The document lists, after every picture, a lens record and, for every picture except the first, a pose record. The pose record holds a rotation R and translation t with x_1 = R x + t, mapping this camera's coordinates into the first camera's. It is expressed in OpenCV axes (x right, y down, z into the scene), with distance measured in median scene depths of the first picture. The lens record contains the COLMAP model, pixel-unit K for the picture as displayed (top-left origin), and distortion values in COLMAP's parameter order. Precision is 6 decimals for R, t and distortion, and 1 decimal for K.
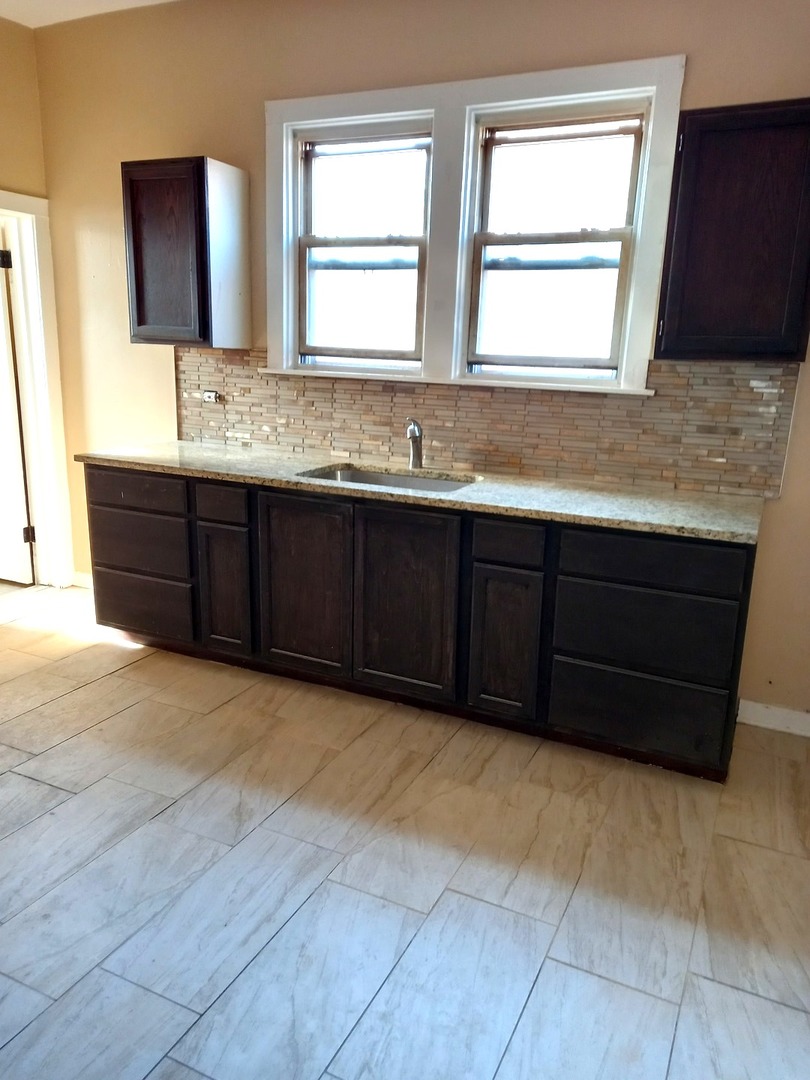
lens RADIAL K [[788.9, 0, 413.2], [0, 788.9, 511.7], [0, 0, 1]] dist [0.111258, -0.100971]
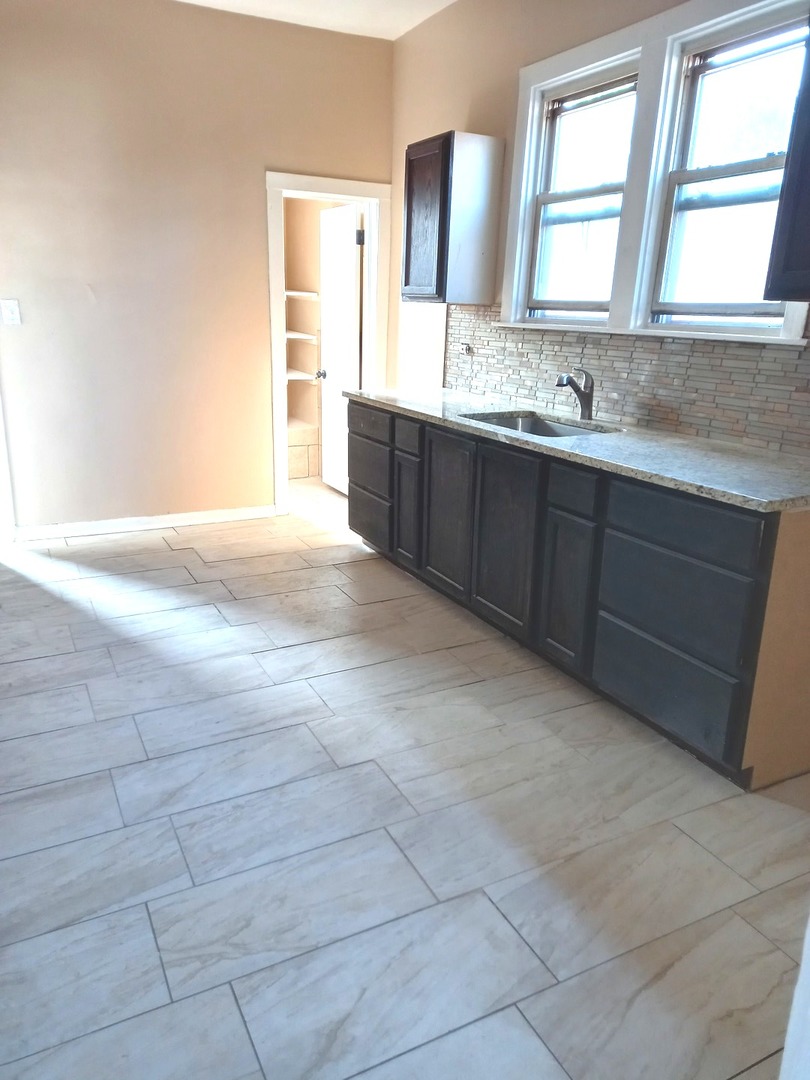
lens RADIAL K [[788.9, 0, 413.2], [0, 788.9, 511.7], [0, 0, 1]] dist [0.111258, -0.100971]
pose [[0.803654, 0.140268, -0.578329, 0.434905], [-0.124440, 0.989950, 0.067179, 0.020059], [0.581940, 0.017979, 0.813033, 0.061151]]
